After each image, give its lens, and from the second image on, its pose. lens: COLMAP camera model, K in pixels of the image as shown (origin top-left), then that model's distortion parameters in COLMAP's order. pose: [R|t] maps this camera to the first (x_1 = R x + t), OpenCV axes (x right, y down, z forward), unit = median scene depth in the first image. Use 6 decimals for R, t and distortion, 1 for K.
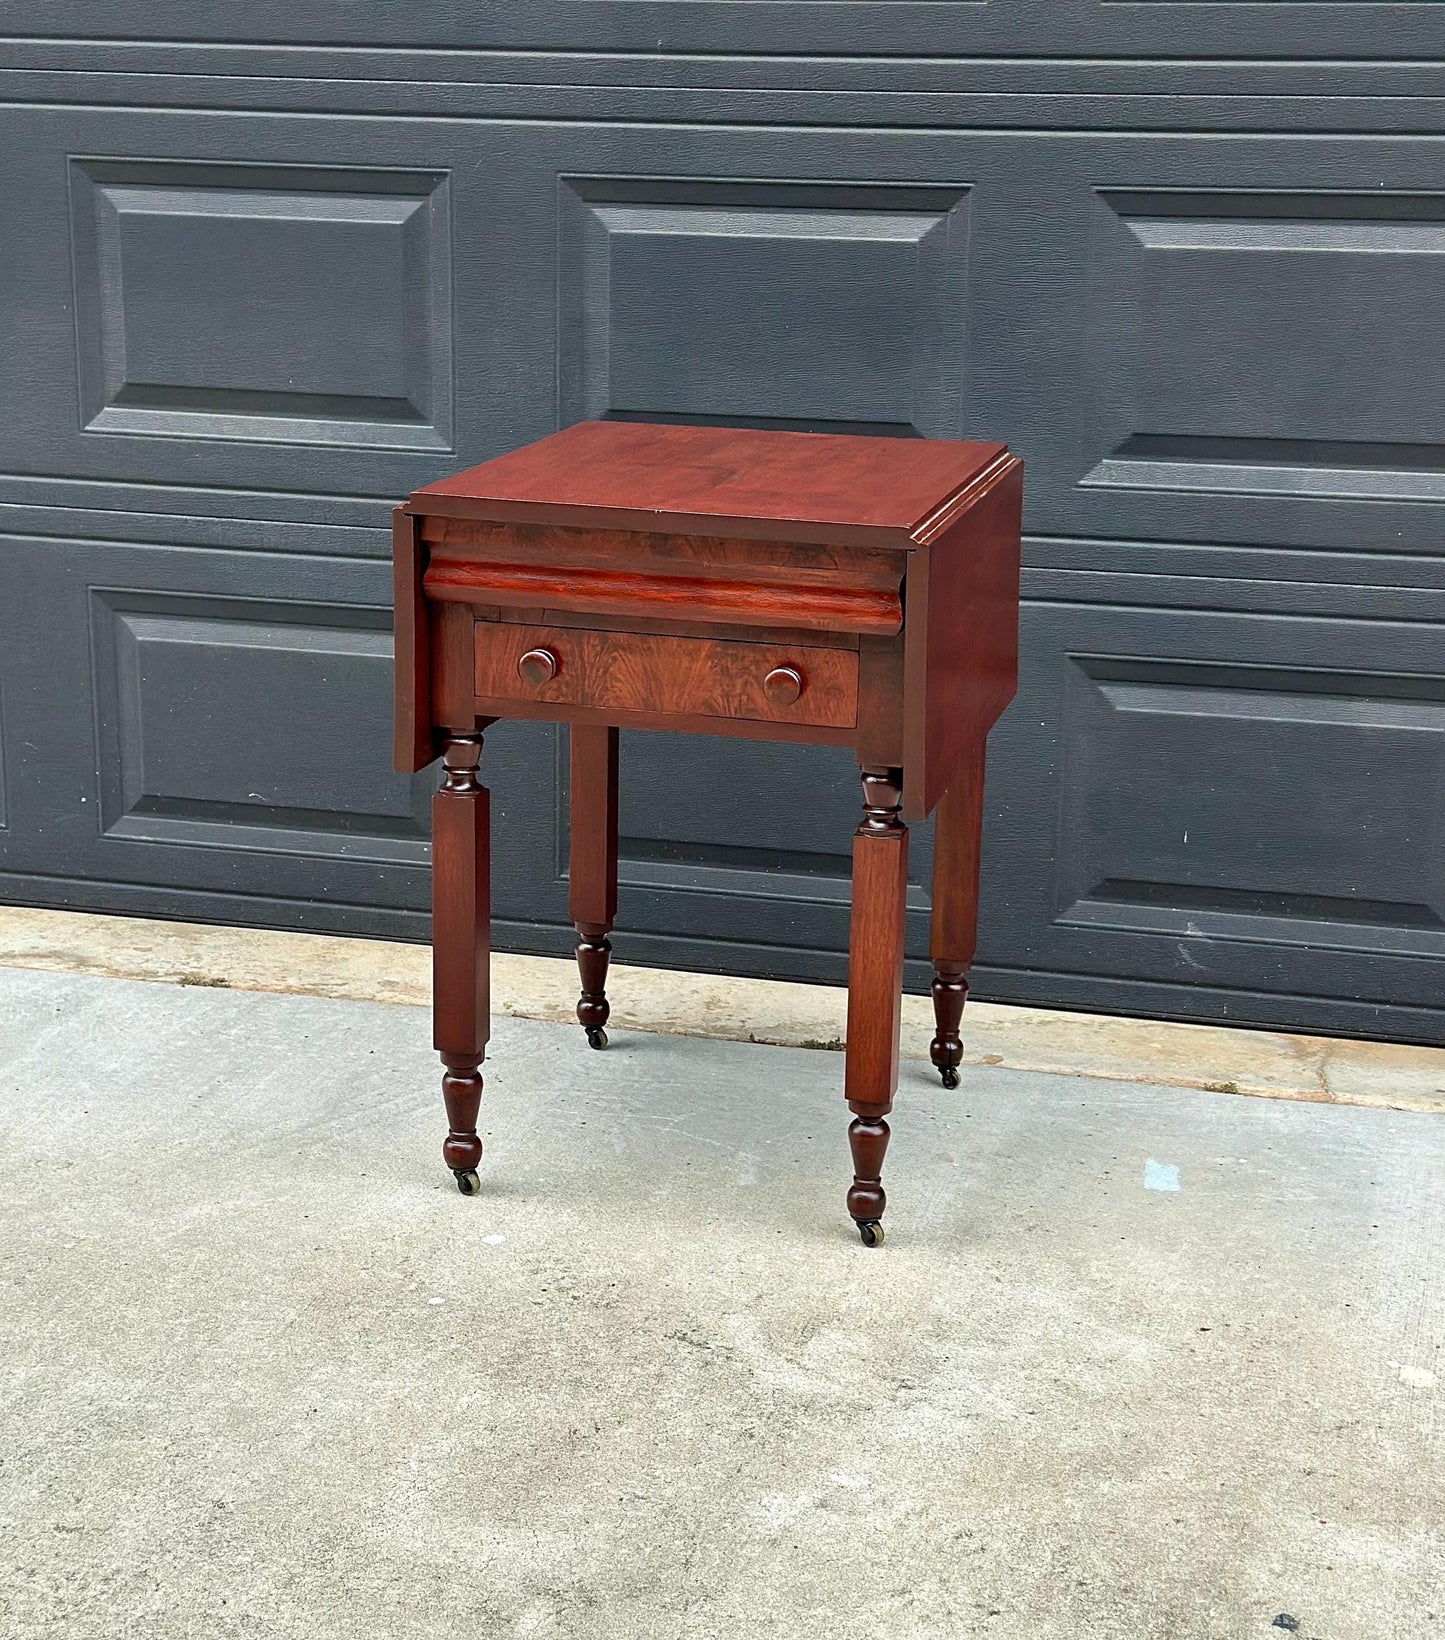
lens RADIAL K [[2850.7, 0, 707.1], [0, 2850.7, 860.8], [0, 0, 1]] dist [0.165689, -0.131290]
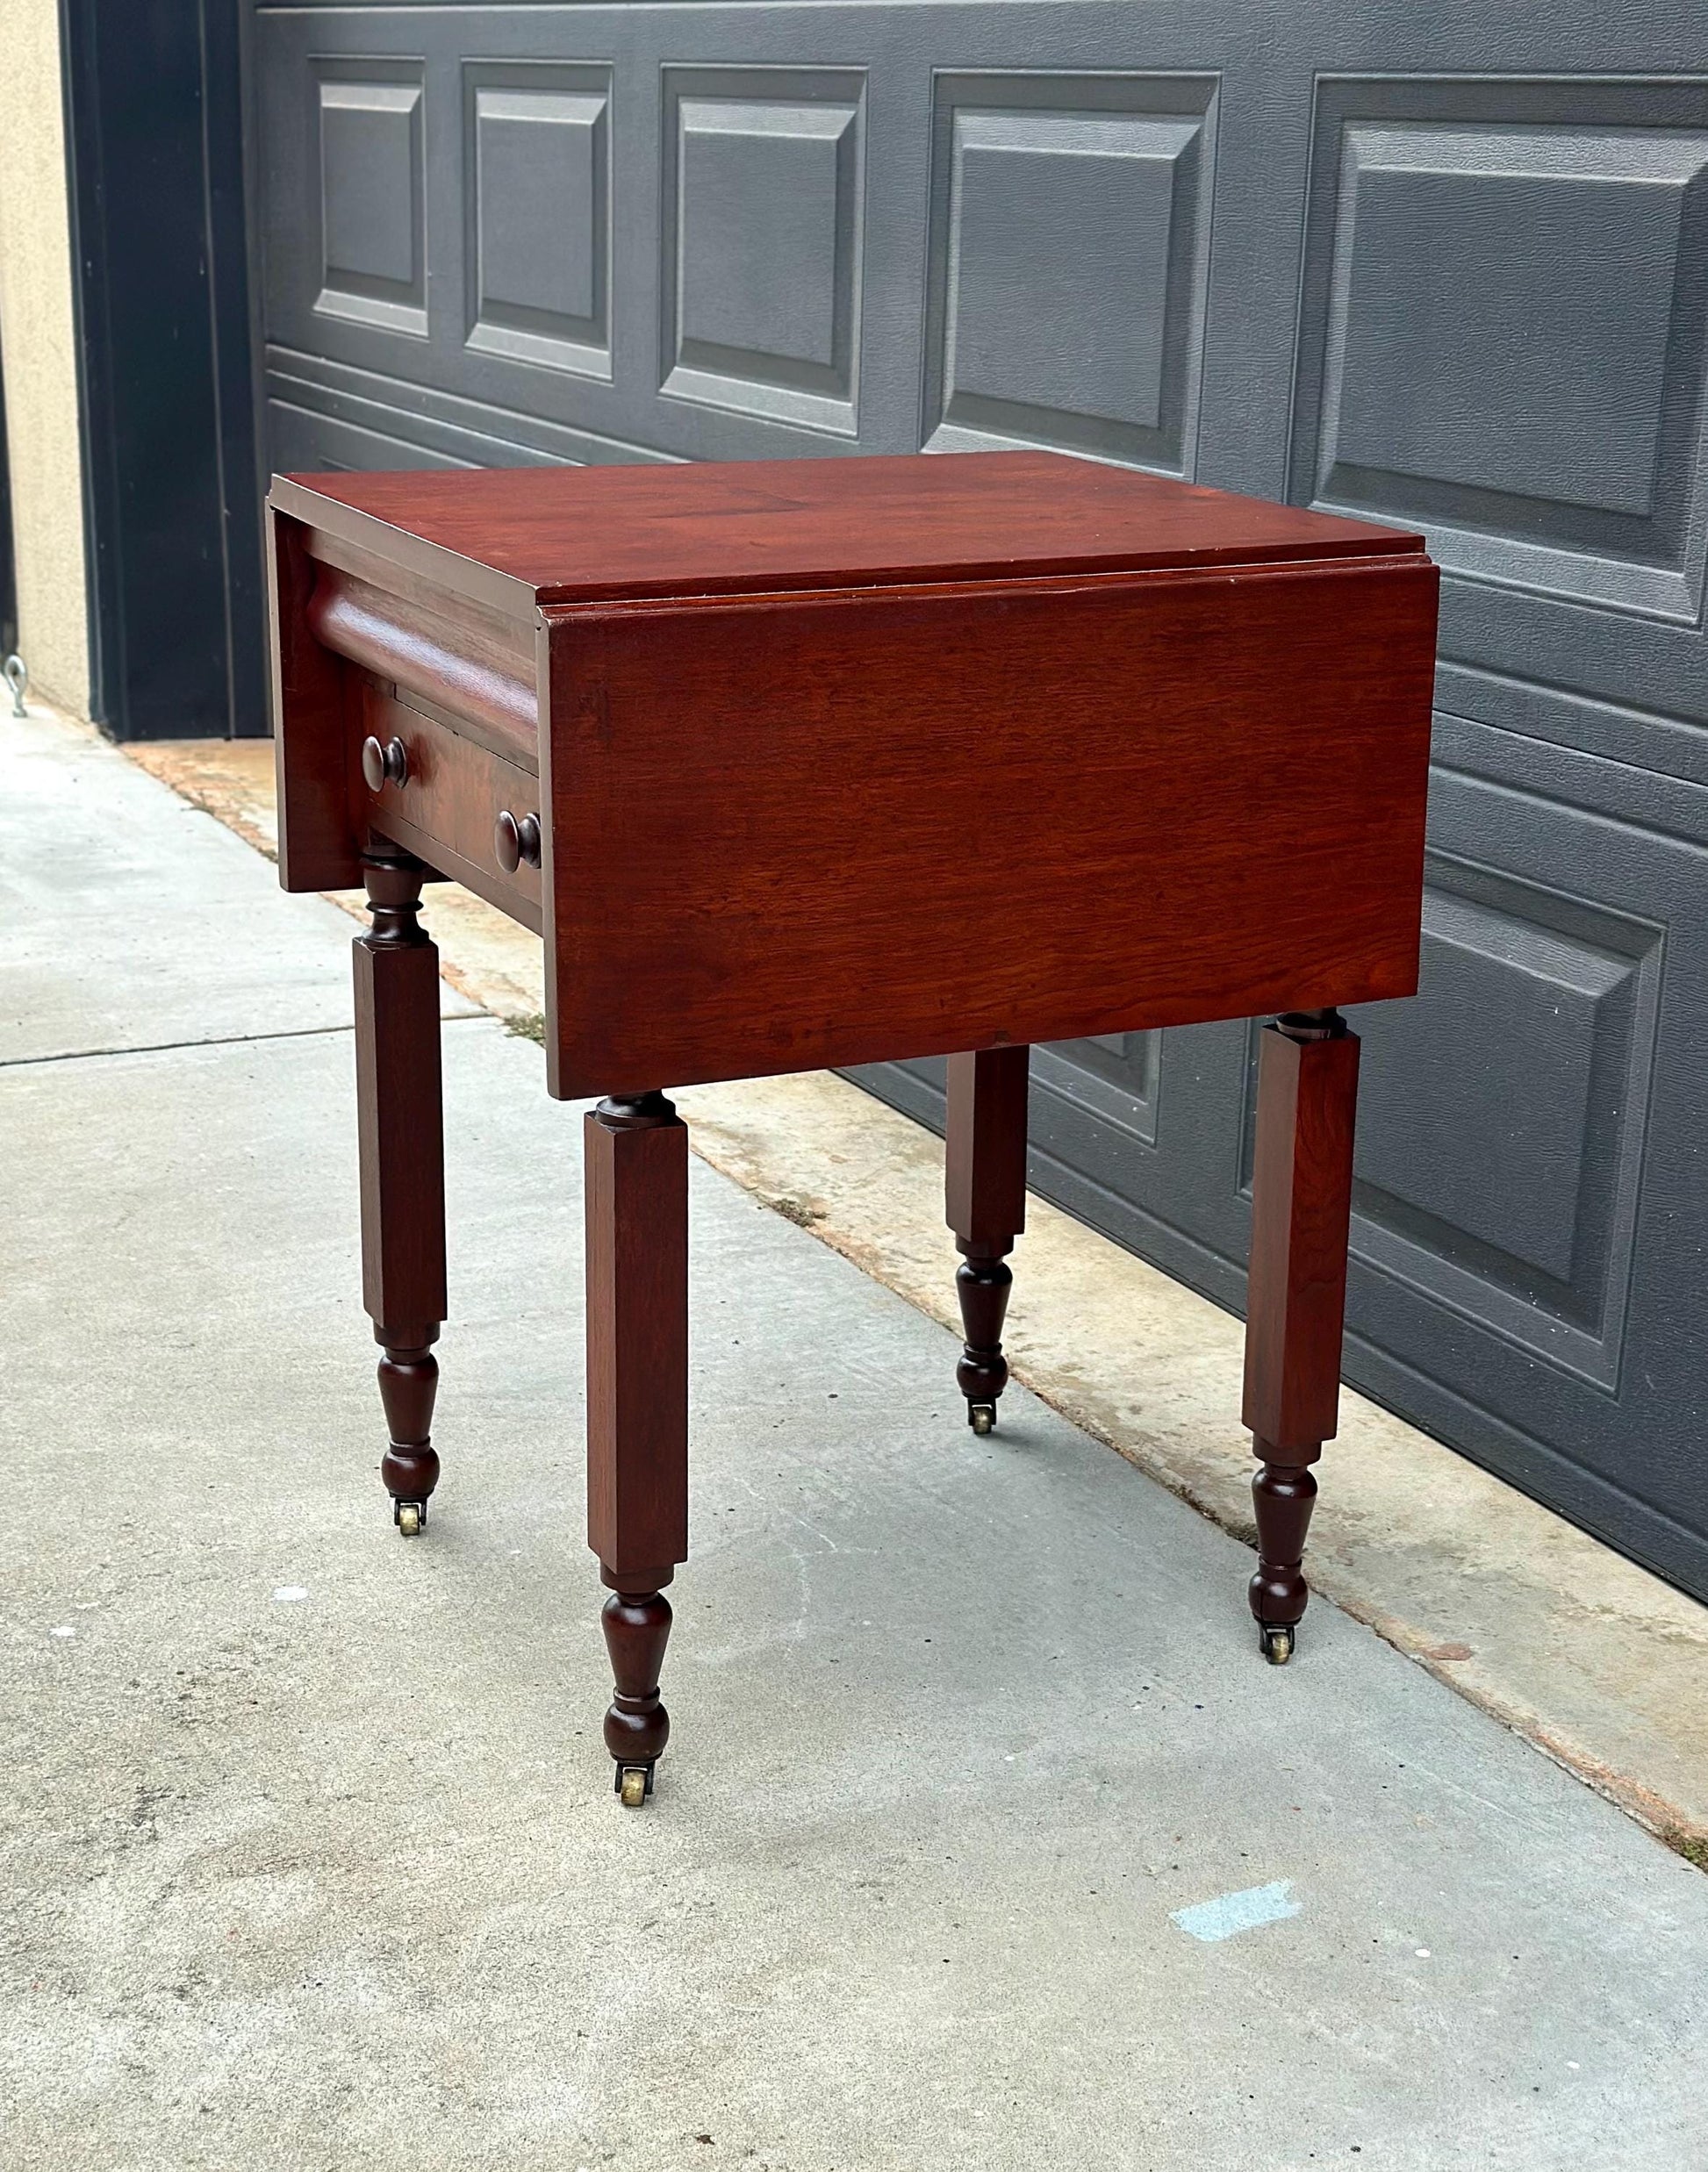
lens RADIAL K [[3410.9, 0, 879.3], [0, 3410.9, 1140.7], [0, 0, 1]] dist [0.179009, -0.251555]
pose [[0.653307, 0.220914, -0.724146, 0.509840], [-0.217174, 0.970968, 0.100282, -0.073535], [0.725276, 0.091751, 0.682317, 0.467029]]
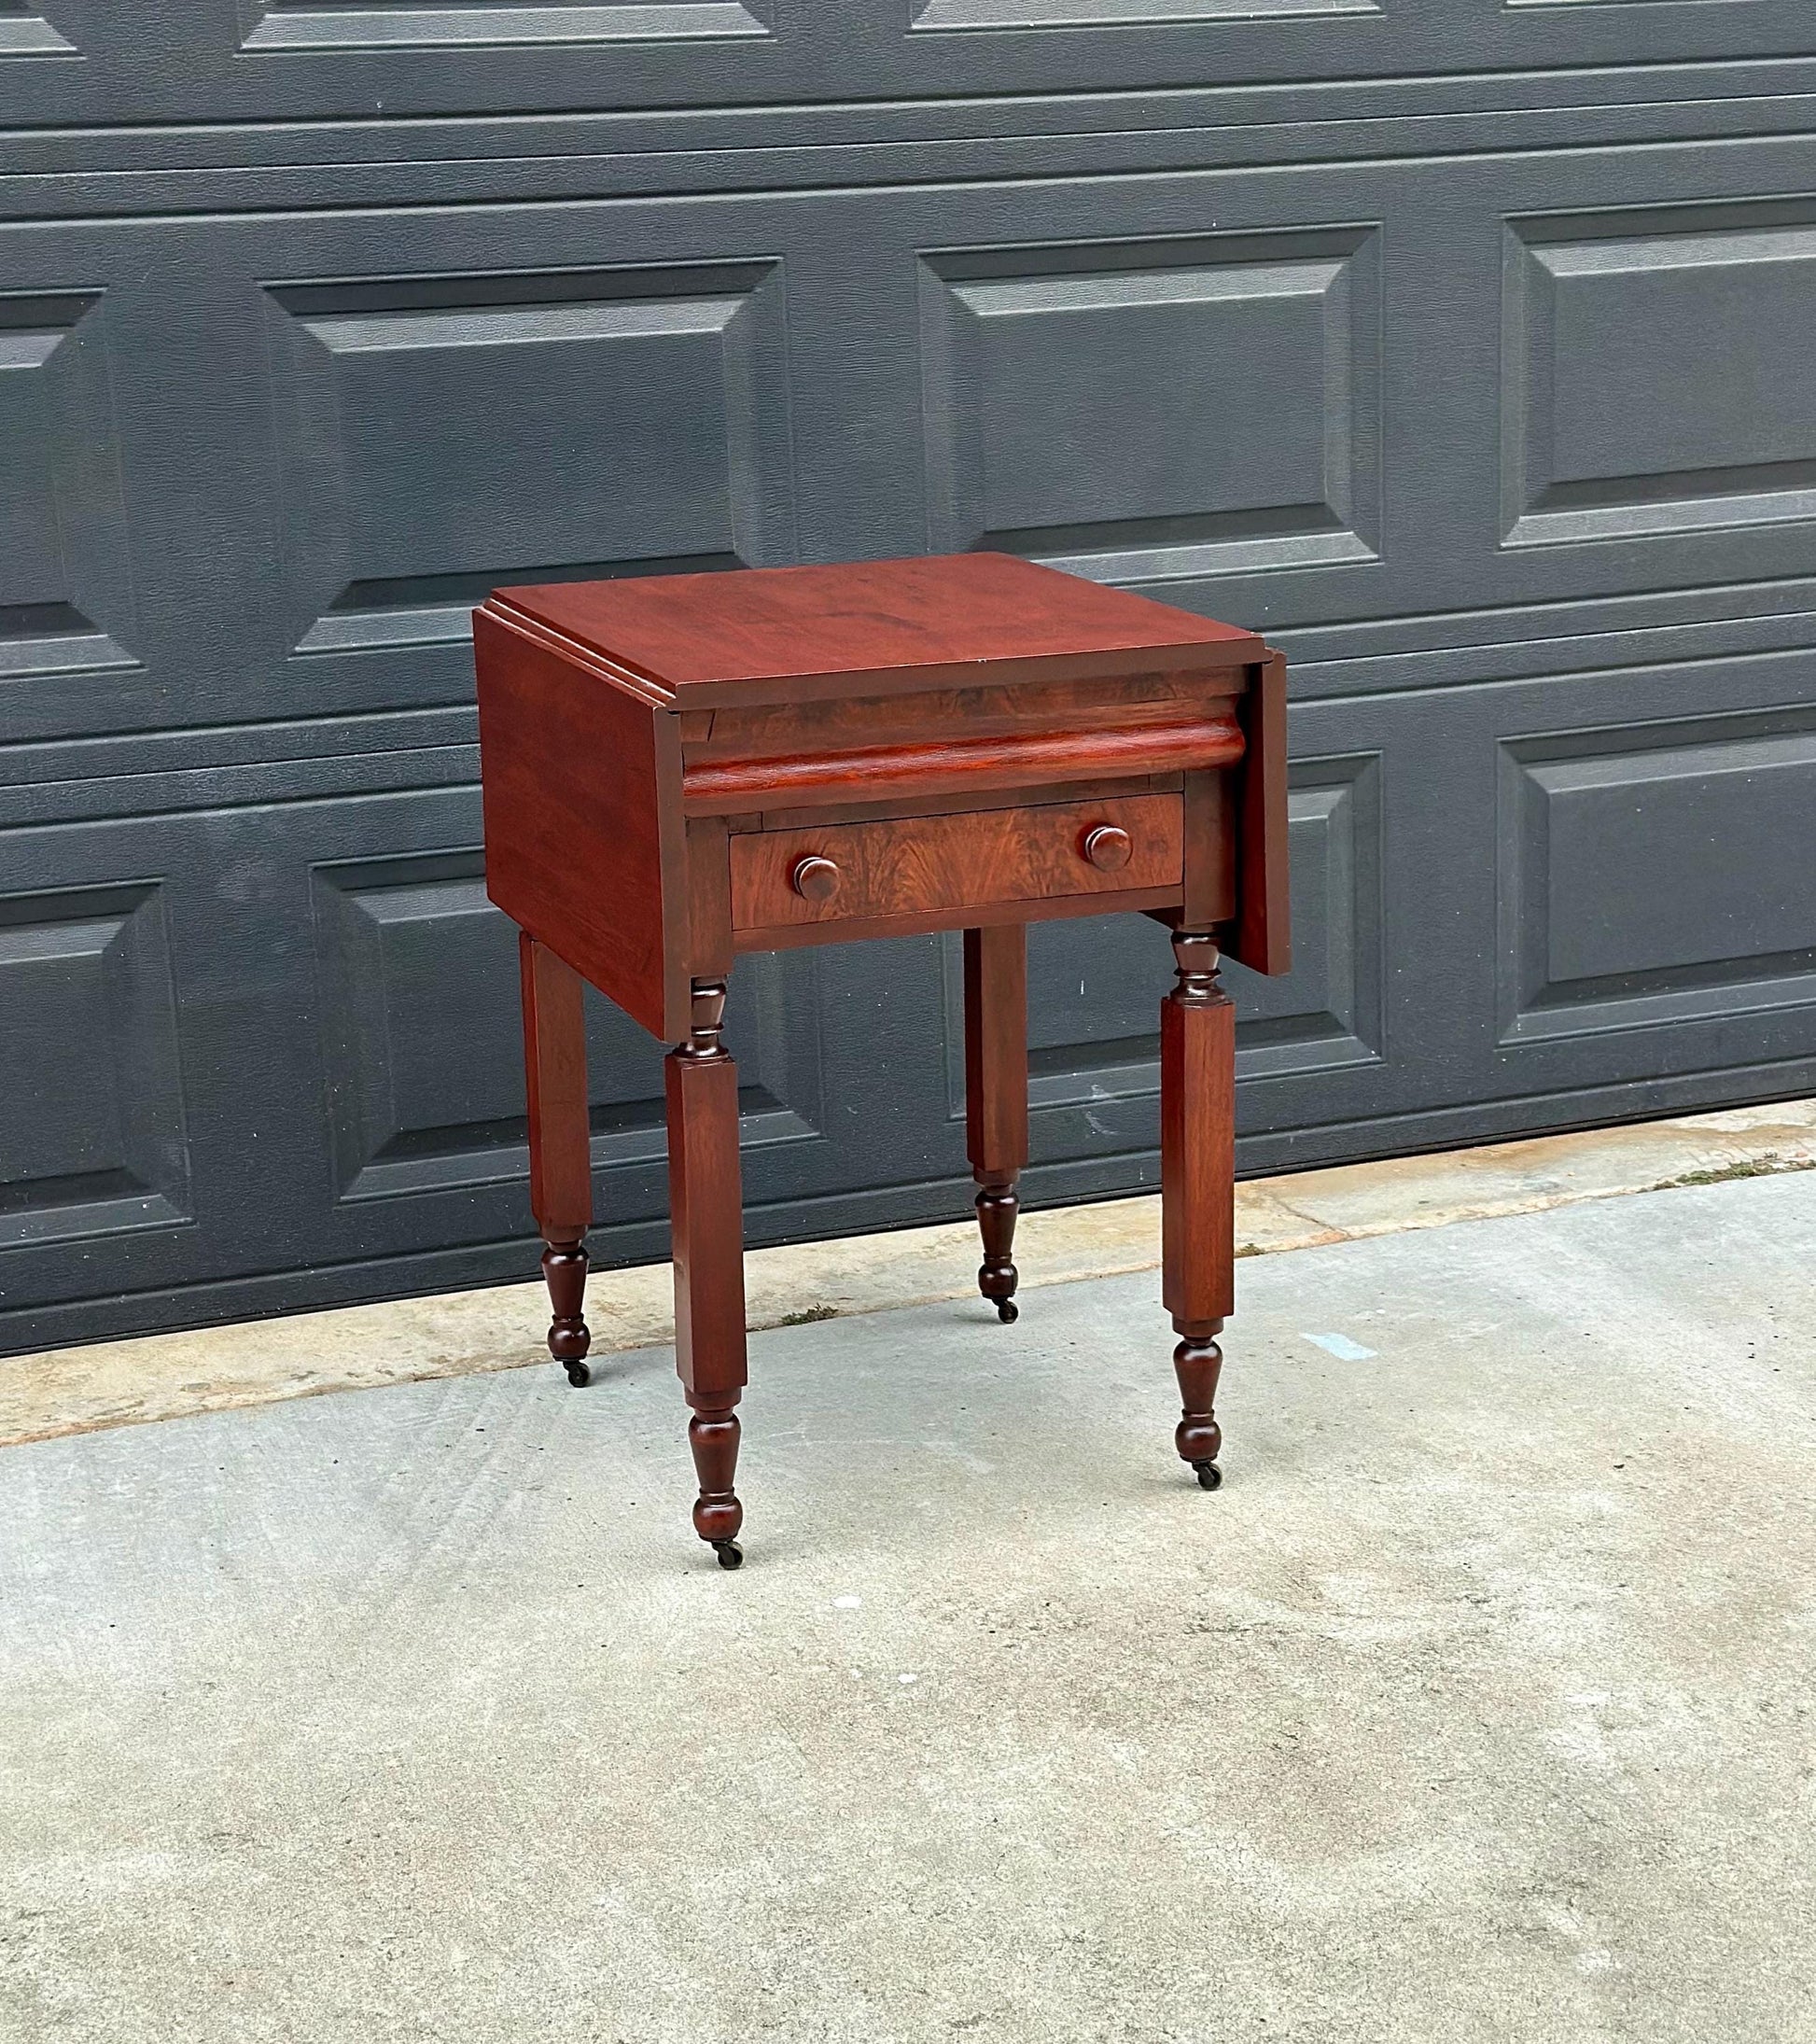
lens RADIAL K [[3681.4, 0, 890.5], [0, 3681.4, 1053.8], [0, 0, 1]] dist [0.172983, -0.170291]
pose [[0.816919, -0.191239, 0.544125, -0.518412], [0.201430, 0.978622, 0.041532, -0.049505], [-0.540435, 0.075675, 0.837976, 0.107333]]
